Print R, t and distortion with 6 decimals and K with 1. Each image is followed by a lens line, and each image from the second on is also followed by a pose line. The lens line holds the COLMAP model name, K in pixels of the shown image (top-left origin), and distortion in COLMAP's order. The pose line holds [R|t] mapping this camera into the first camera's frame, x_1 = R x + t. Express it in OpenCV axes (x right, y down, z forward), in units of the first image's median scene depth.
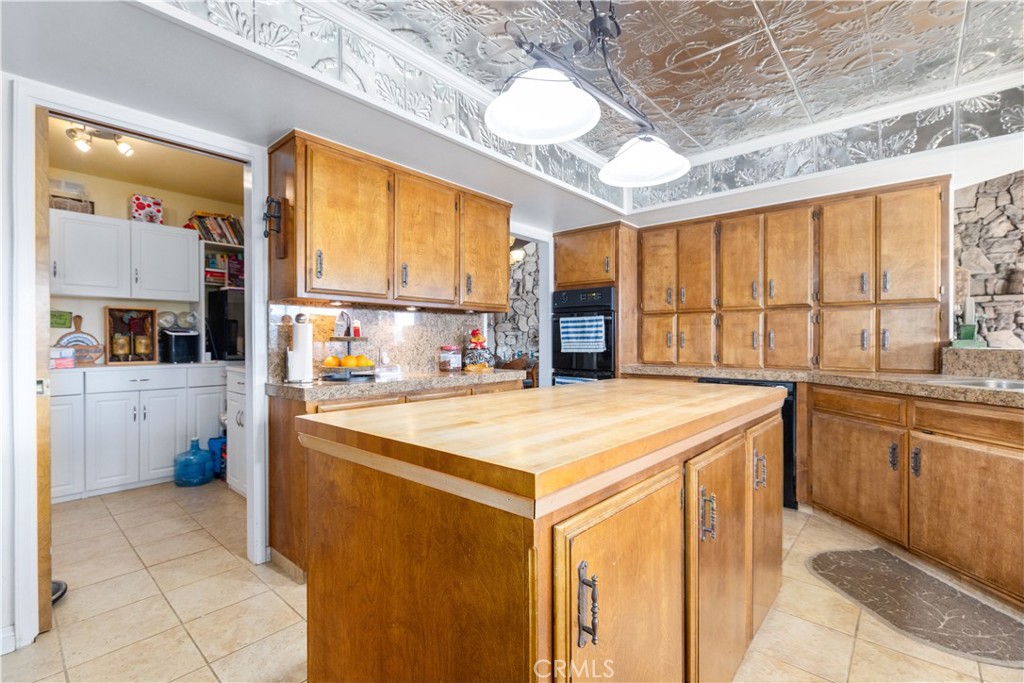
lens RADIAL K [[475.4, 0, 512.0], [0, 475.4, 341.5], [0, 0, 1]] dist [0.000559, -0.000319]
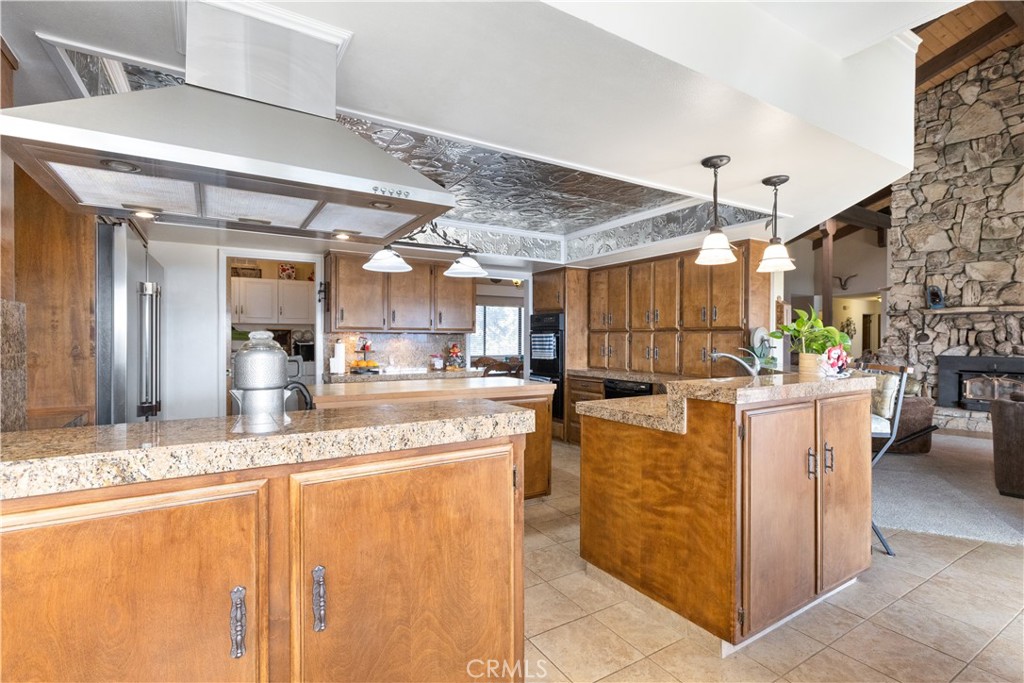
lens RADIAL K [[475.4, 0, 512.0], [0, 475.4, 341.5], [0, 0, 1]] dist [0.000559, -0.000319]
pose [[0.959968, 0.007747, -0.280001, 0.521106], [-0.006648, 0.999966, 0.004876, -0.040748], [0.280029, -0.002820, 0.959987, -0.444349]]
